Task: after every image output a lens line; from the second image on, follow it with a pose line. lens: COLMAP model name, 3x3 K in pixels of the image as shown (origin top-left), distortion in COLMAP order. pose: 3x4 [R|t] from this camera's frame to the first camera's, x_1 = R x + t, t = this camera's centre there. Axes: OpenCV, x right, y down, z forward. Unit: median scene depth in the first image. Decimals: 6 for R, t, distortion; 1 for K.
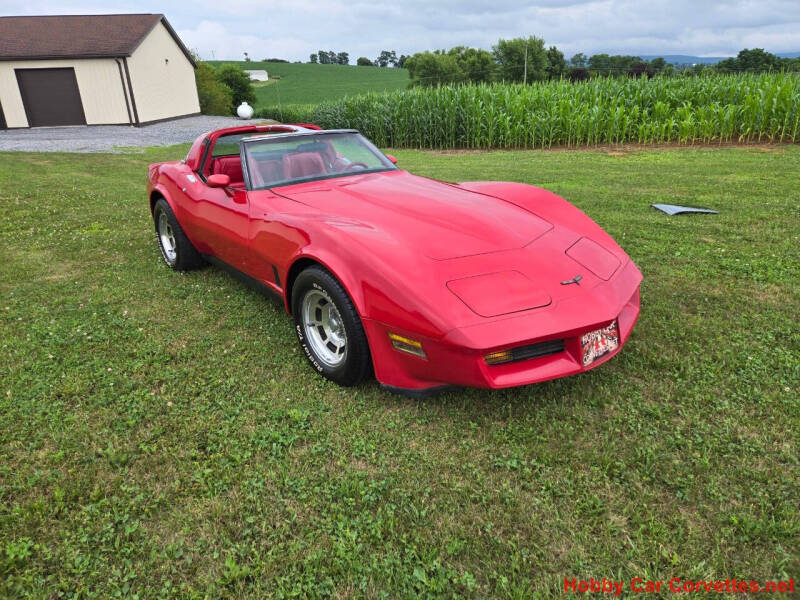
lens RADIAL K [[531.1, 0, 398.1], [0, 531.1, 303.0], [0, 0, 1]] dist [0.054881, -0.042656]
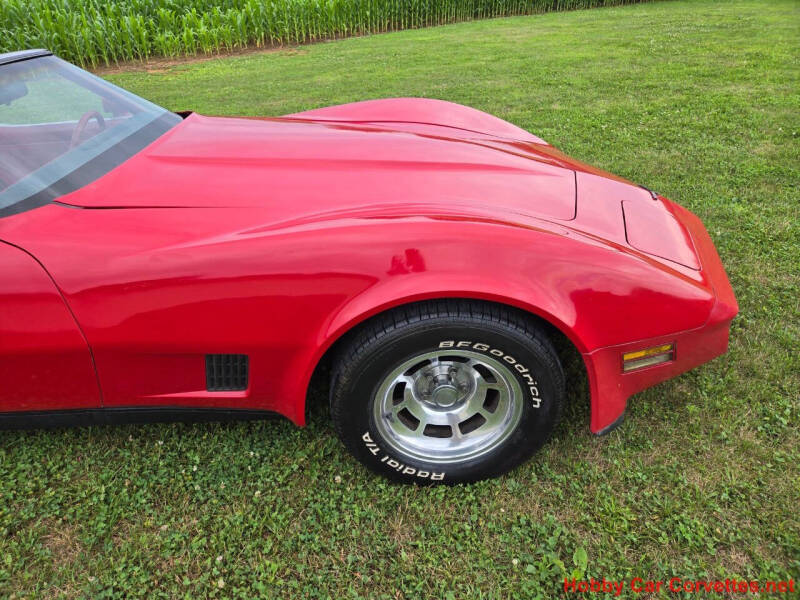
lens RADIAL K [[531.1, 0, 396.6], [0, 531.1, 306.3], [0, 0, 1]] dist [0.054881, -0.042656]
pose [[0.617531, -0.410799, 0.670745, -0.309199], [0.315903, 0.910507, 0.266801, -0.131243], [-0.720319, 0.047132, 0.692039, 0.414331]]
